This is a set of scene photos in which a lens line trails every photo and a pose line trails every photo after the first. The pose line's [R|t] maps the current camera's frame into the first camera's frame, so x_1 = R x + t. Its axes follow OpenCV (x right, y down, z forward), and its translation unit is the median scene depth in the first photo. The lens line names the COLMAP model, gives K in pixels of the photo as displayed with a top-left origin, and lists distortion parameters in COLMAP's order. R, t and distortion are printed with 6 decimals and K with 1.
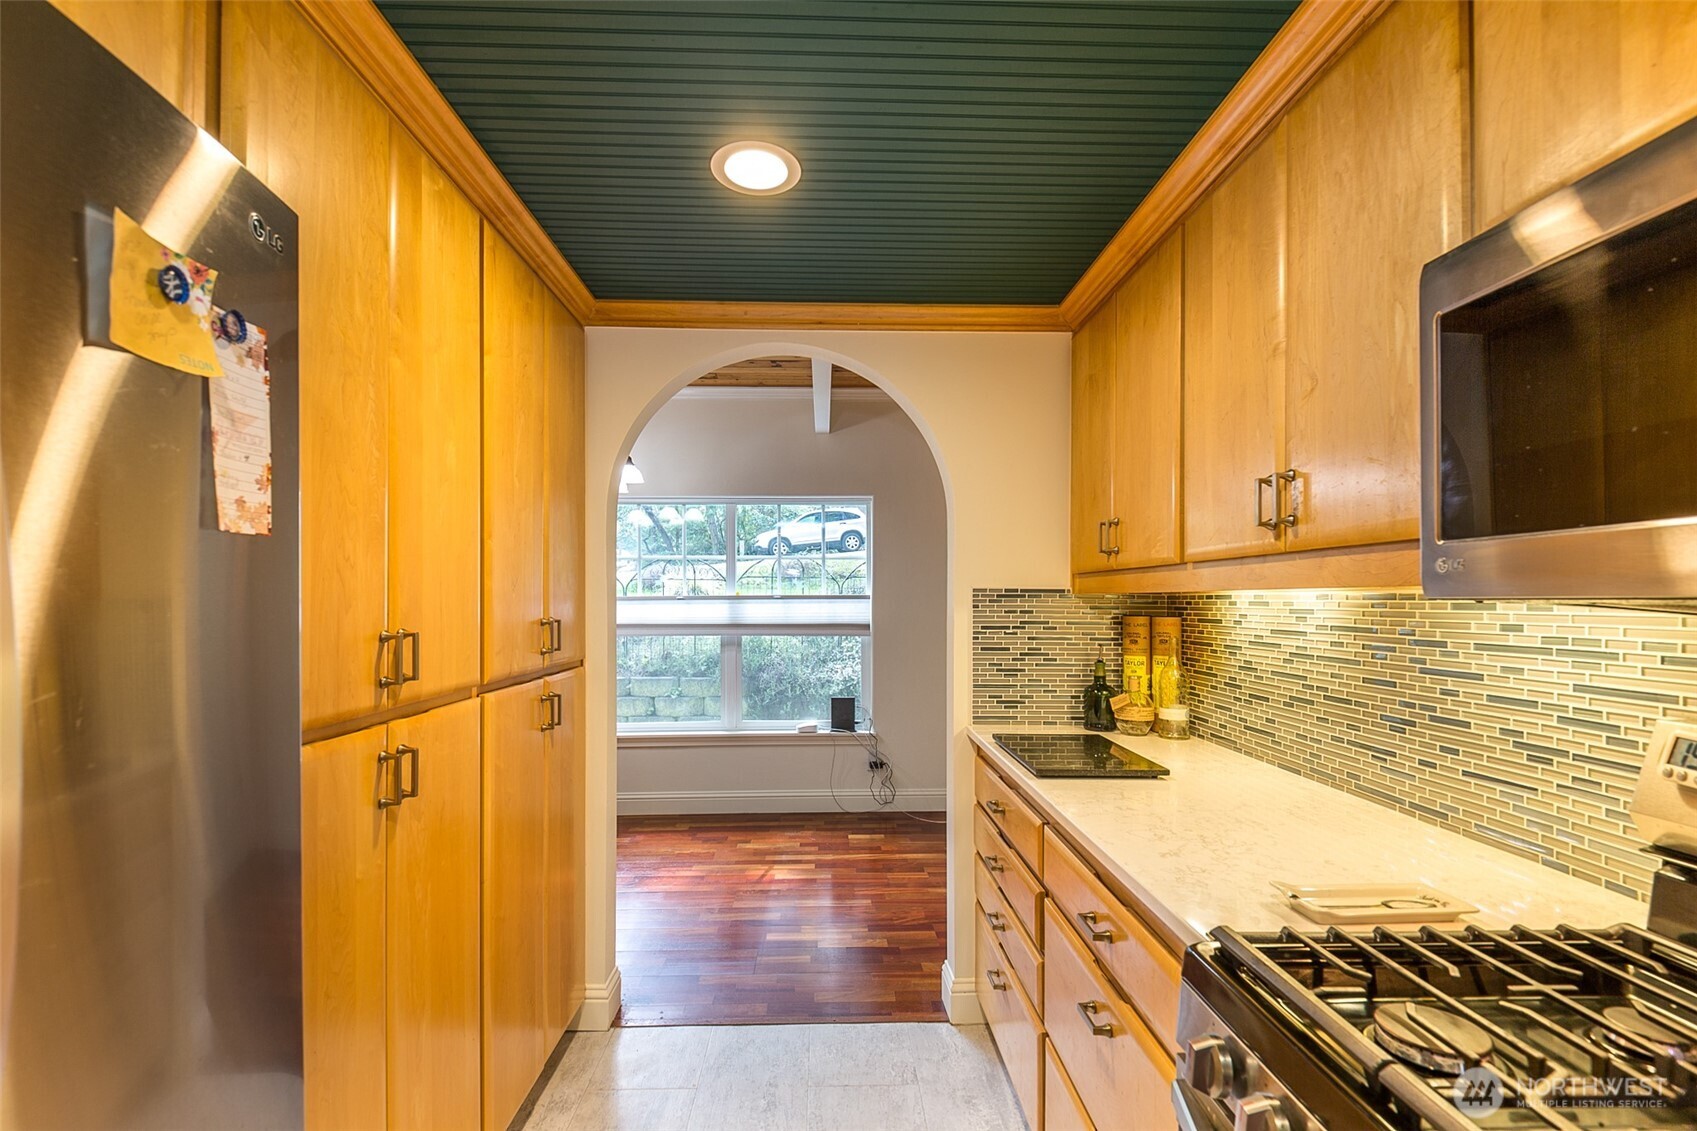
lens RADIAL K [[788.2, 0, 854.6], [0, 788.2, 577.9], [0, 0, 1]] dist [0.000652, -0.000503]
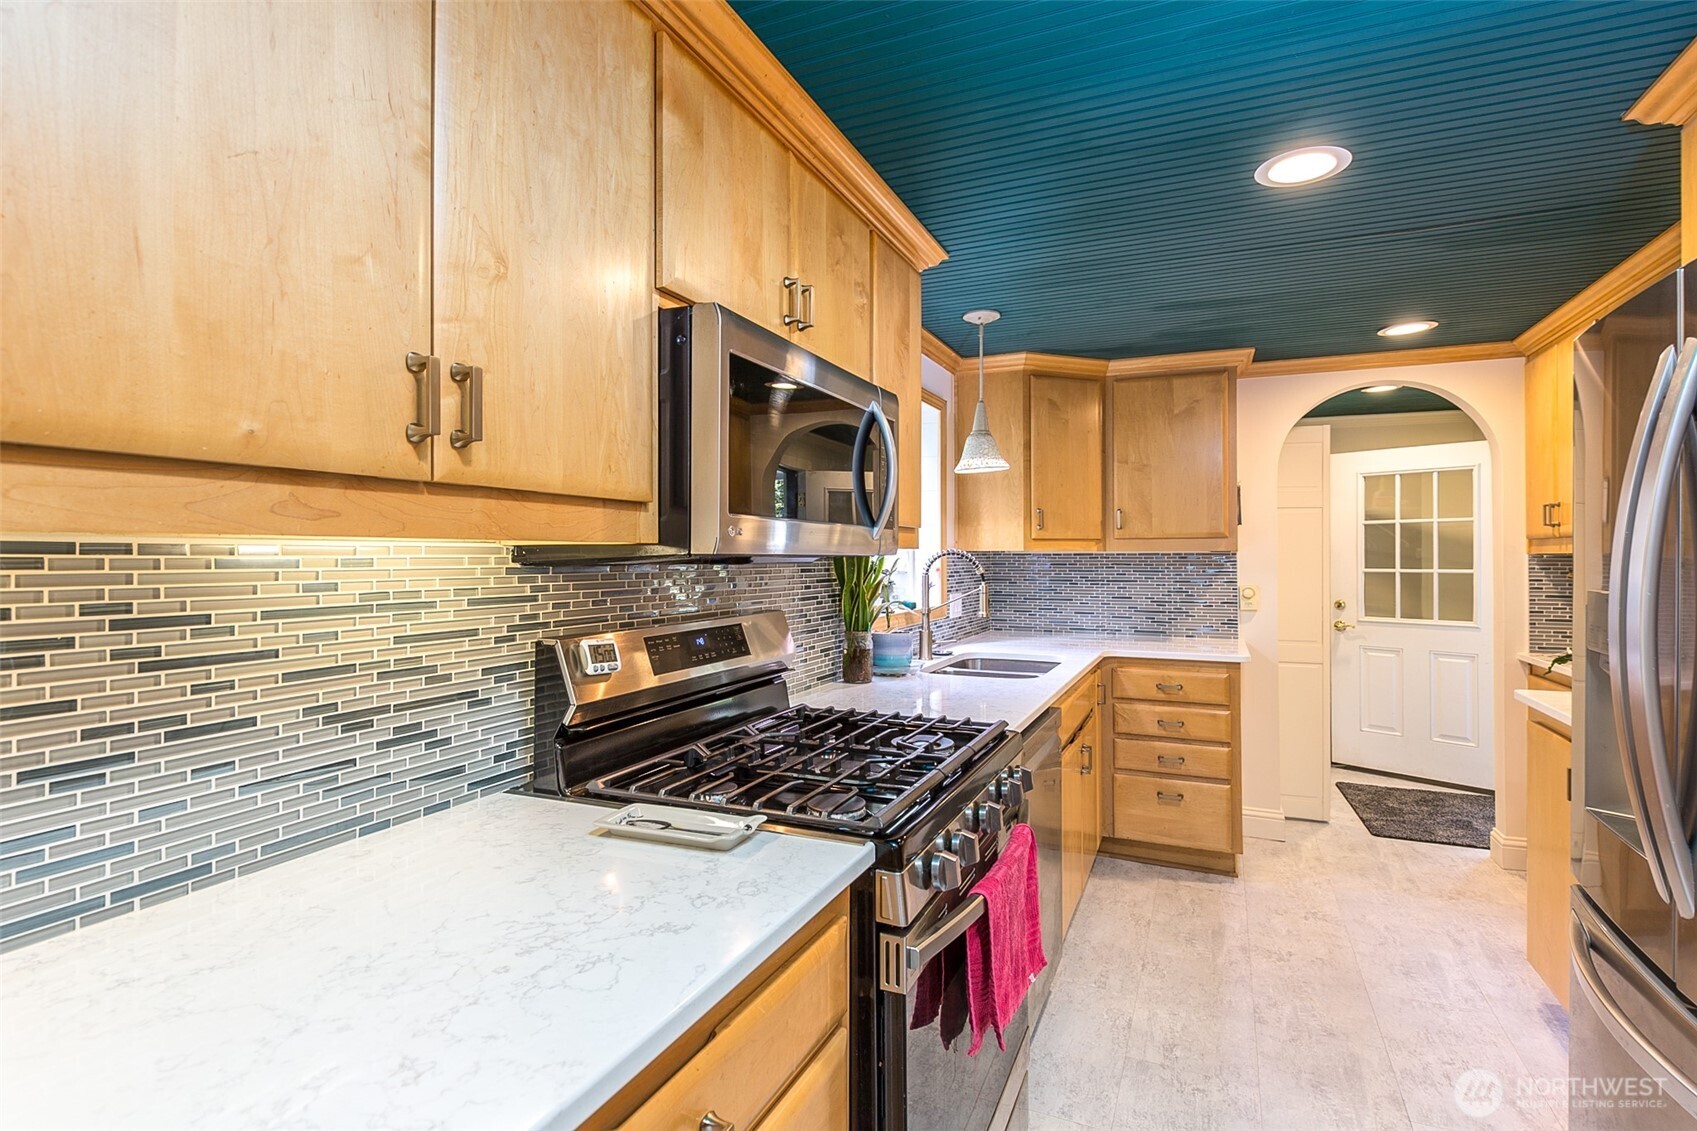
lens RADIAL K [[788.2, 0, 847.1], [0, 788.2, 566.2], [0, 0, 1]] dist [0.000652, -0.000503]
pose [[-0.884075, -0.007675, 0.467282, -0.037088], [-0.014317, 0.999841, -0.010664, 0.021863], [-0.467126, -0.016118, -0.884044, 0.775768]]
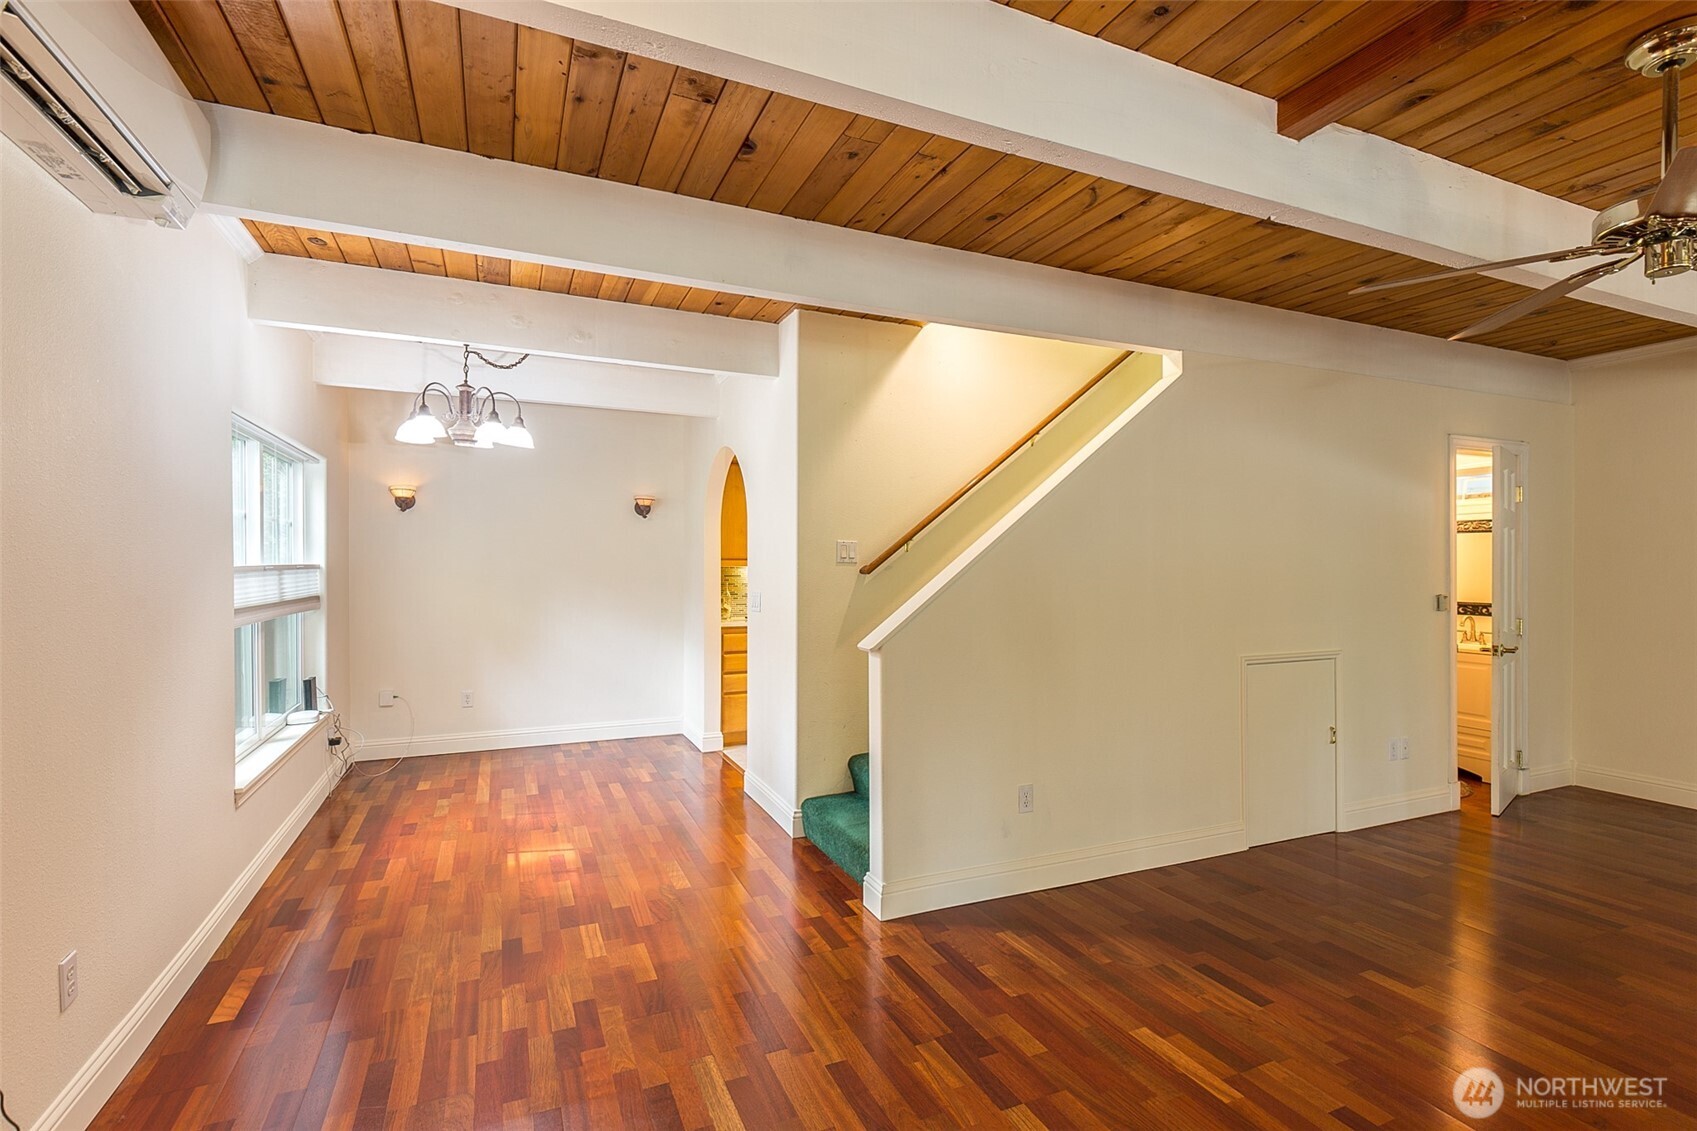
lens RADIAL K [[788.2, 0, 847.7], [0, 788.2, 569.0], [0, 0, 1]] dist [0.000652, -0.000503]
pose [[-0.356448, -0.002519, 0.934312, -2.284280], [-0.026139, 0.999632, -0.007277, 0.032349], [-0.933949, -0.027016, -0.356382, 1.580330]]
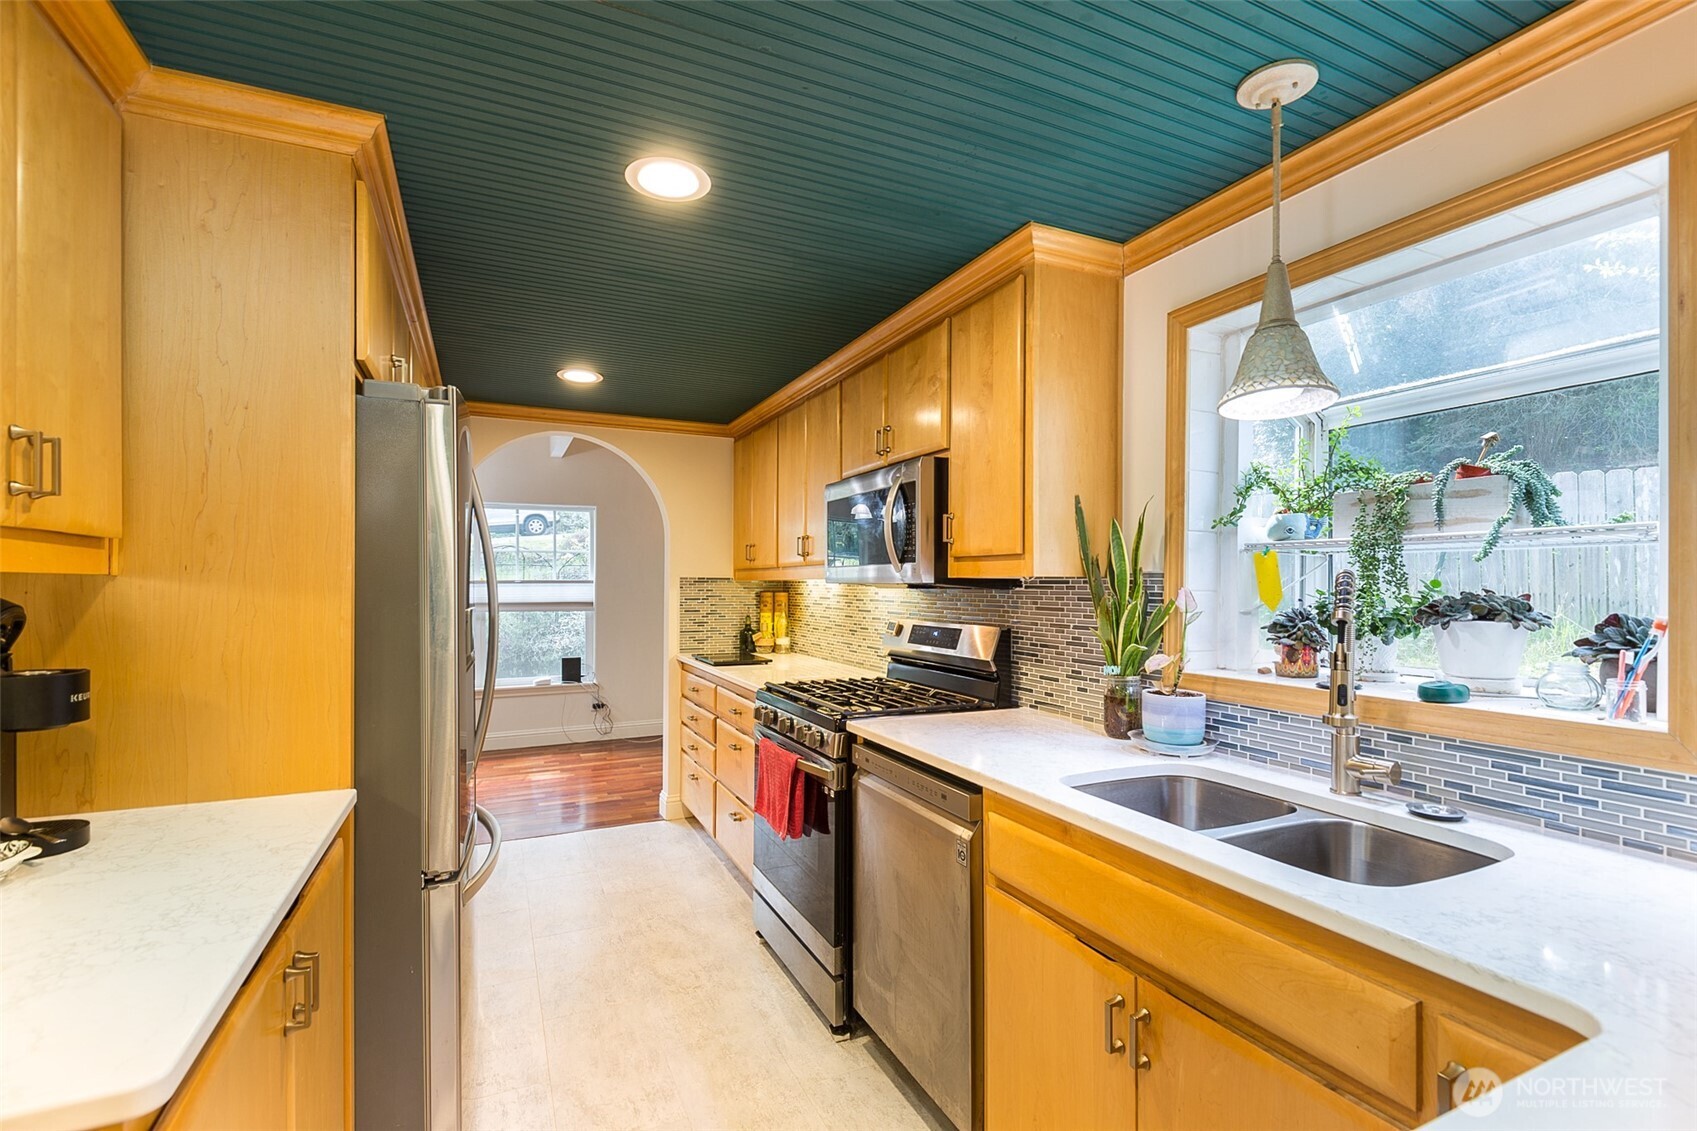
lens RADIAL K [[788.2, 0, 861.4], [0, 788.2, 576.8], [0, 0, 1]] dist [0.000652, -0.000503]
pose [[0.919548, 0.001496, 0.392975, -0.182583], [-0.009176, 0.999802, 0.017663, -0.024587], [-0.392871, -0.019848, 0.919379, -0.848900]]
